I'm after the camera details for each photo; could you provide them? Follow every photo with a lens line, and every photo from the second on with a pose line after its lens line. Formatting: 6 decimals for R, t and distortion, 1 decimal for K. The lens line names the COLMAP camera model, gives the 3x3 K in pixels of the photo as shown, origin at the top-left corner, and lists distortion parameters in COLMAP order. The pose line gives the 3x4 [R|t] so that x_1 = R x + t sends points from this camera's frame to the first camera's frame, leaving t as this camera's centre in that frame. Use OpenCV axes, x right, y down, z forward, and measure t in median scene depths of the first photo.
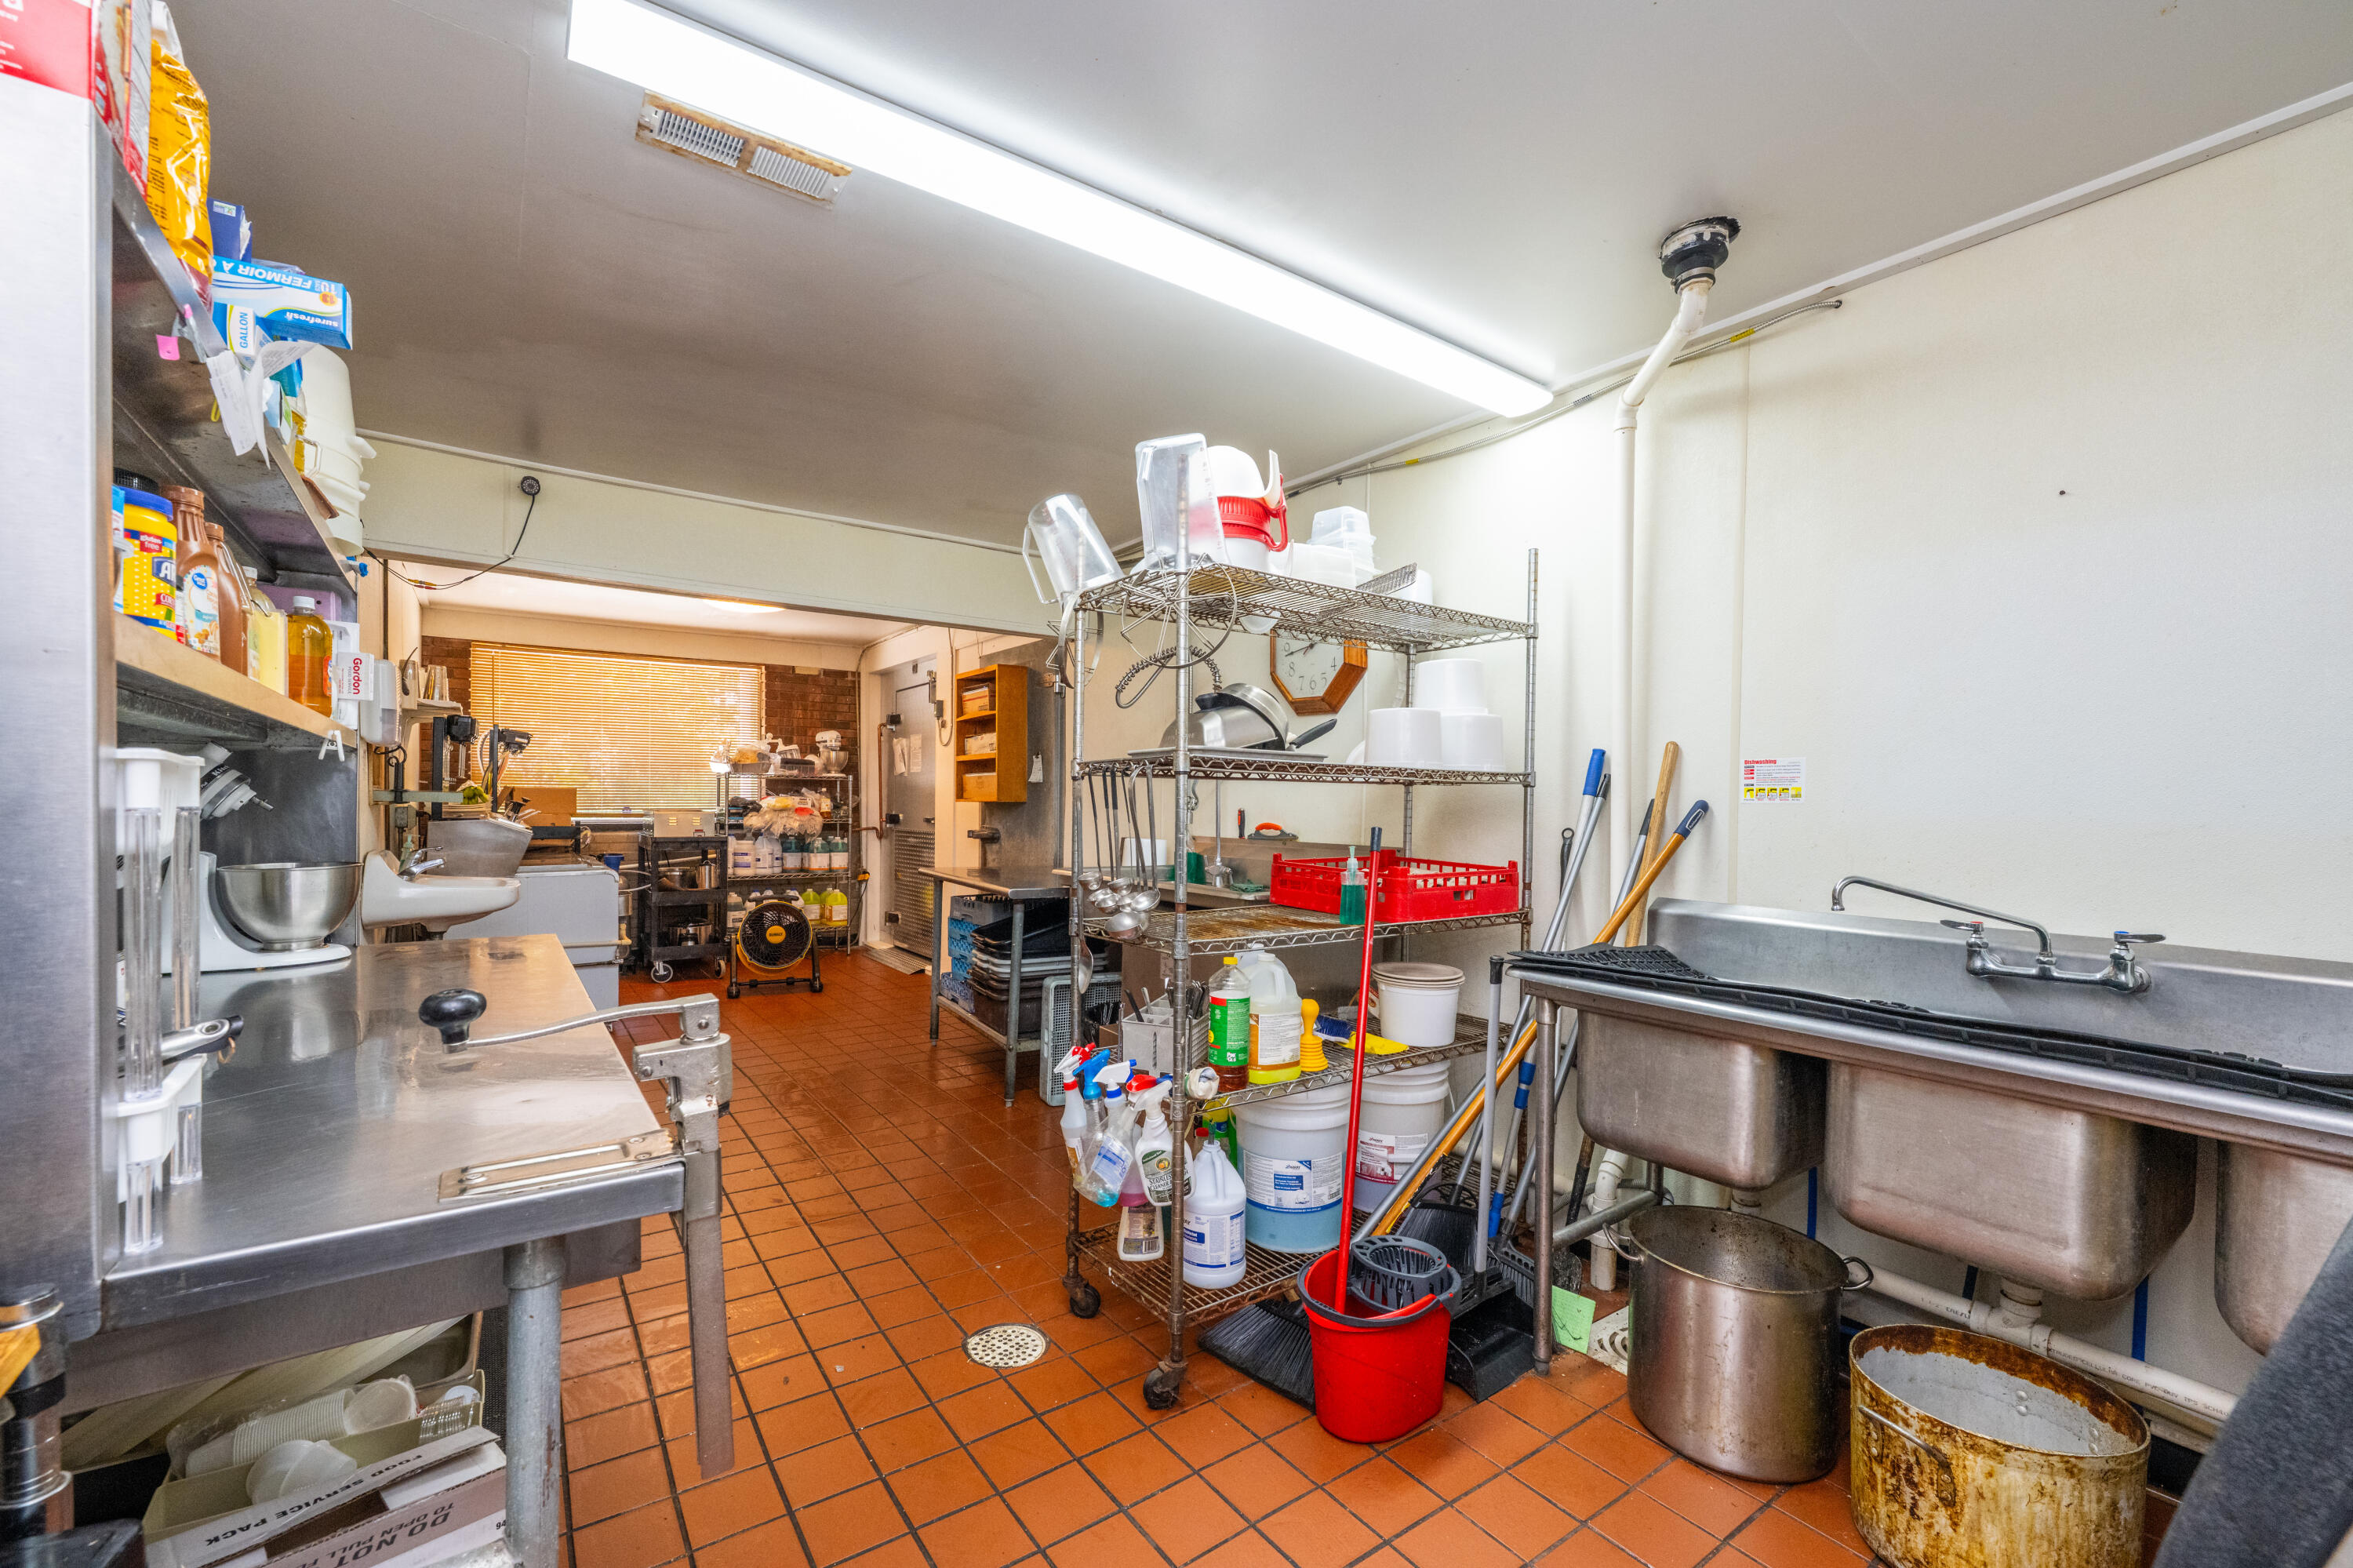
lens RADIAL K [[975.1, 0, 1174.5], [0, 975.1, 812.4], [0, 0, 1]] dist [-0.000413, -0.000043]
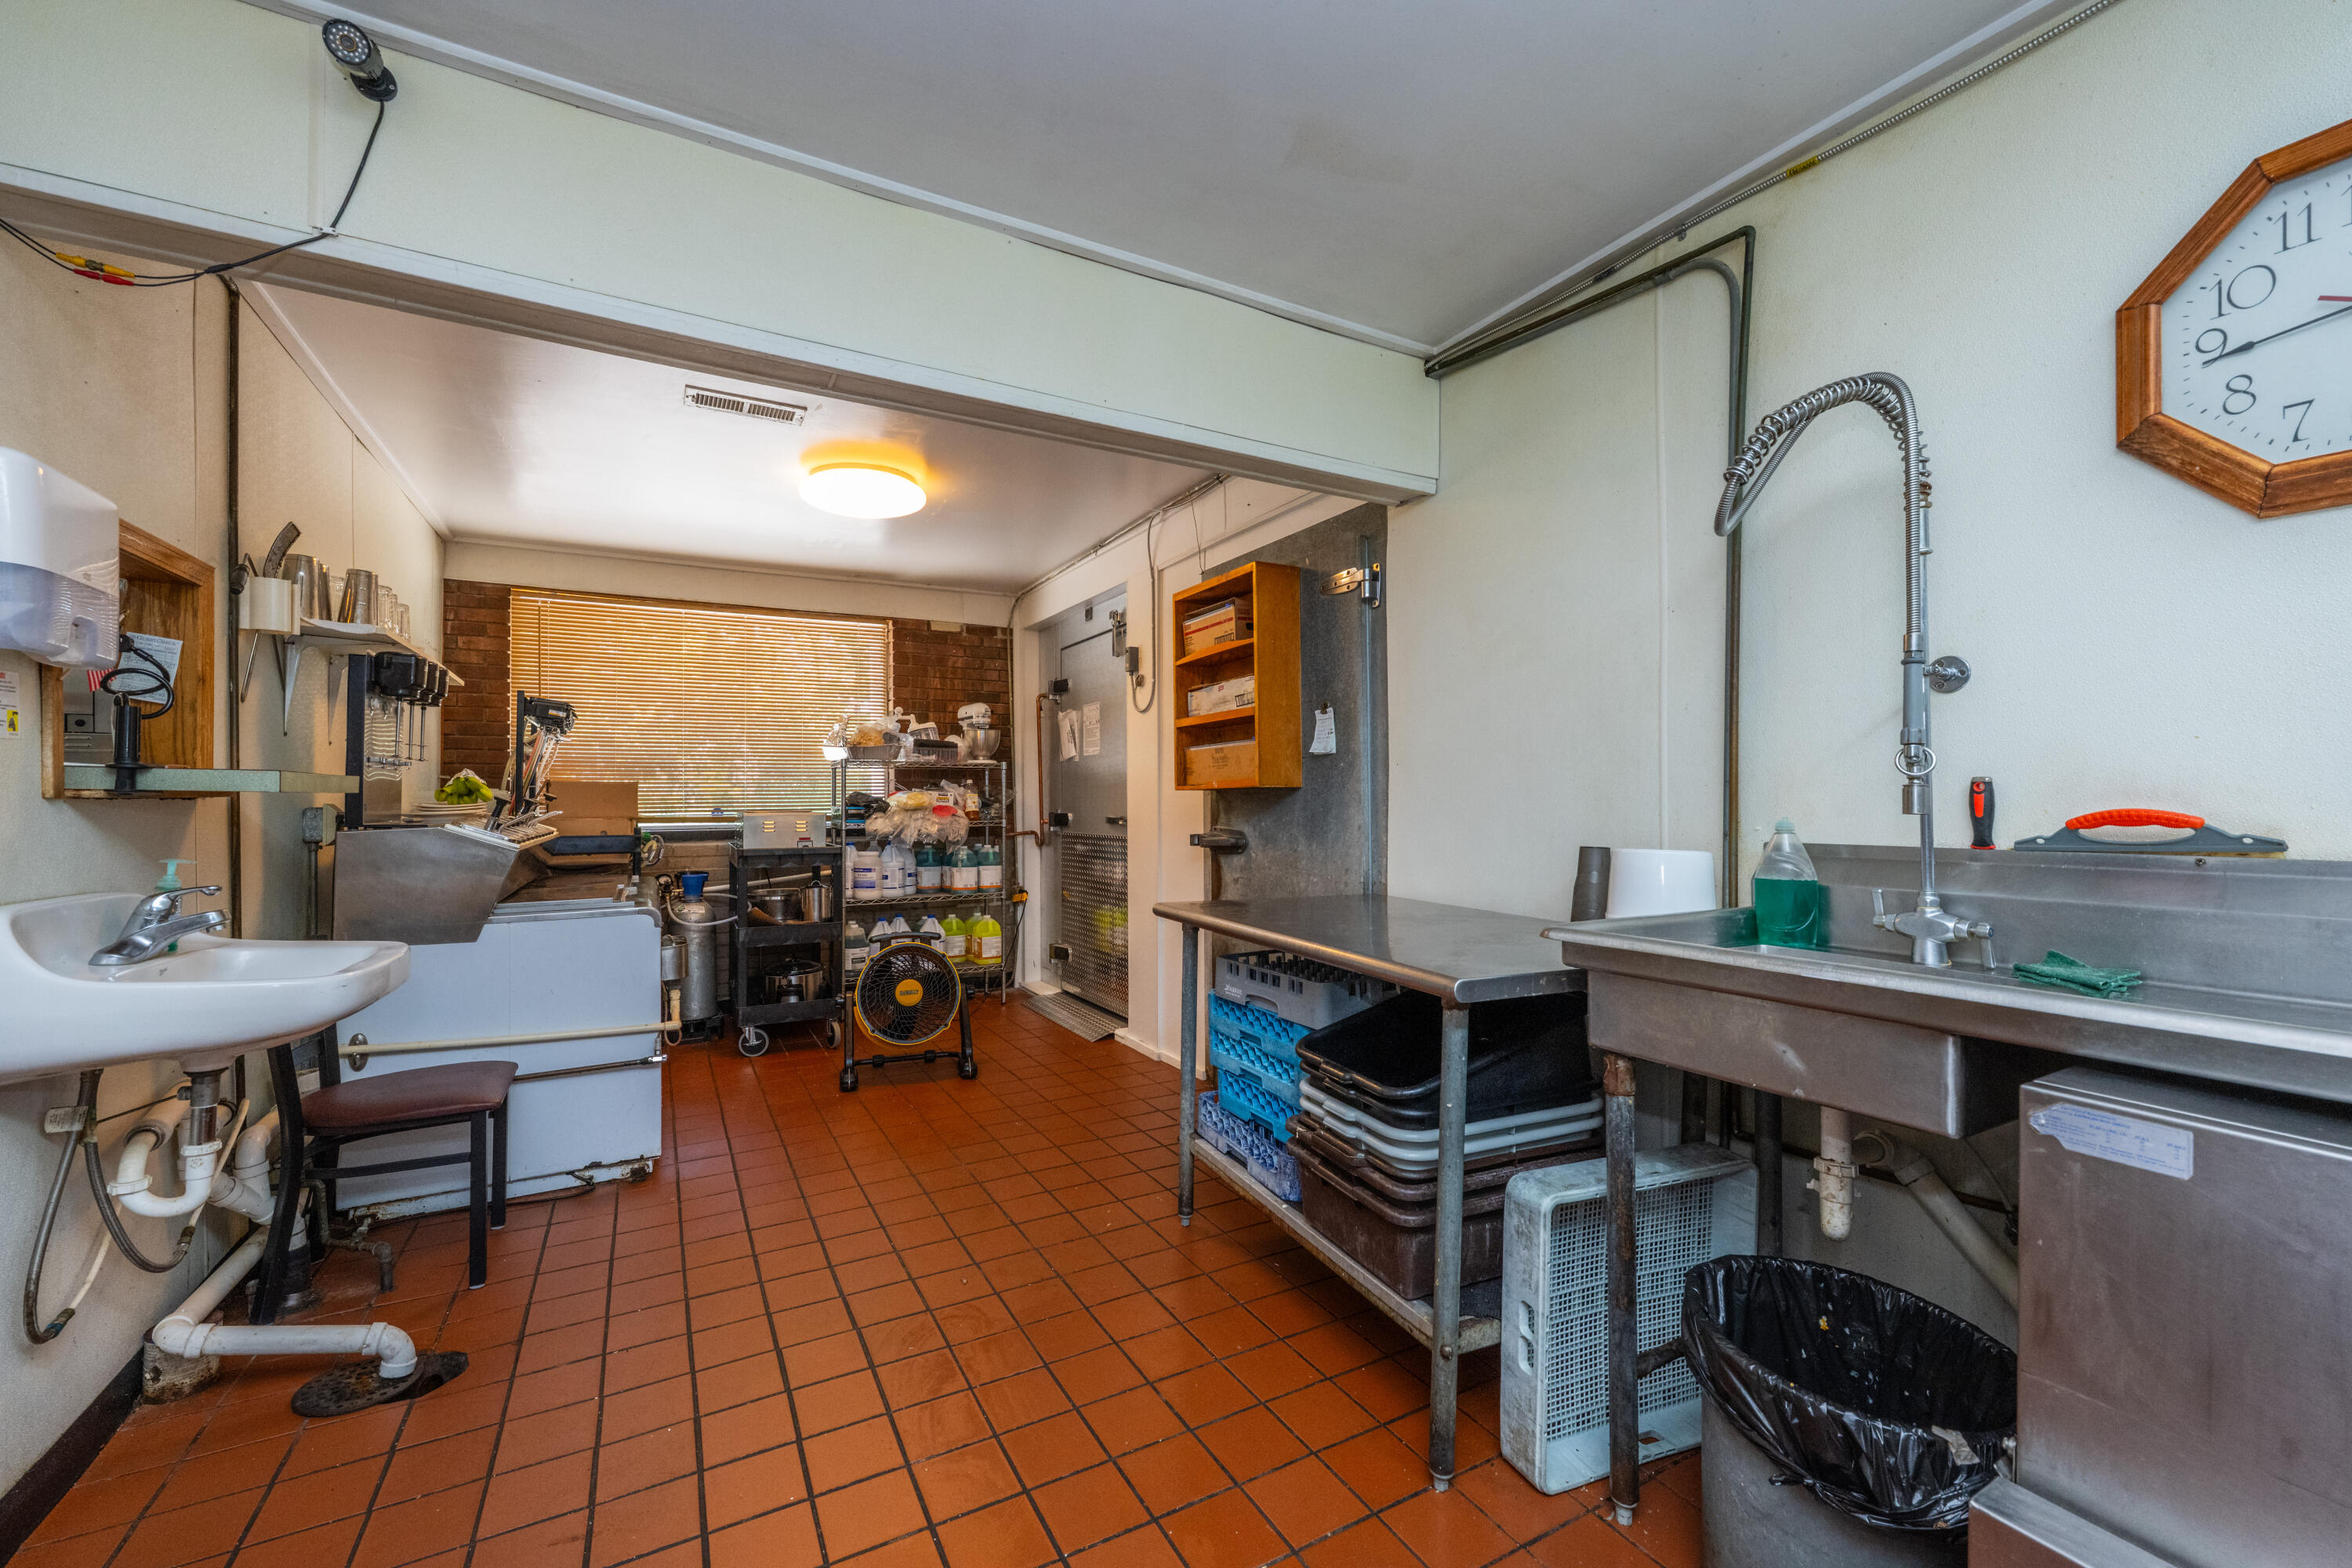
lens RADIAL K [[943.8, 0, 1172.2], [0, 943.8, 792.8], [0, 0, 1]] dist [-0.000766, 0.000025]
pose [[0.993266, -0.016743, -0.114636, -0.131072], [0.014225, 0.999640, -0.022755, 0.004093], [0.114976, 0.020971, 0.993147, 0.320827]]
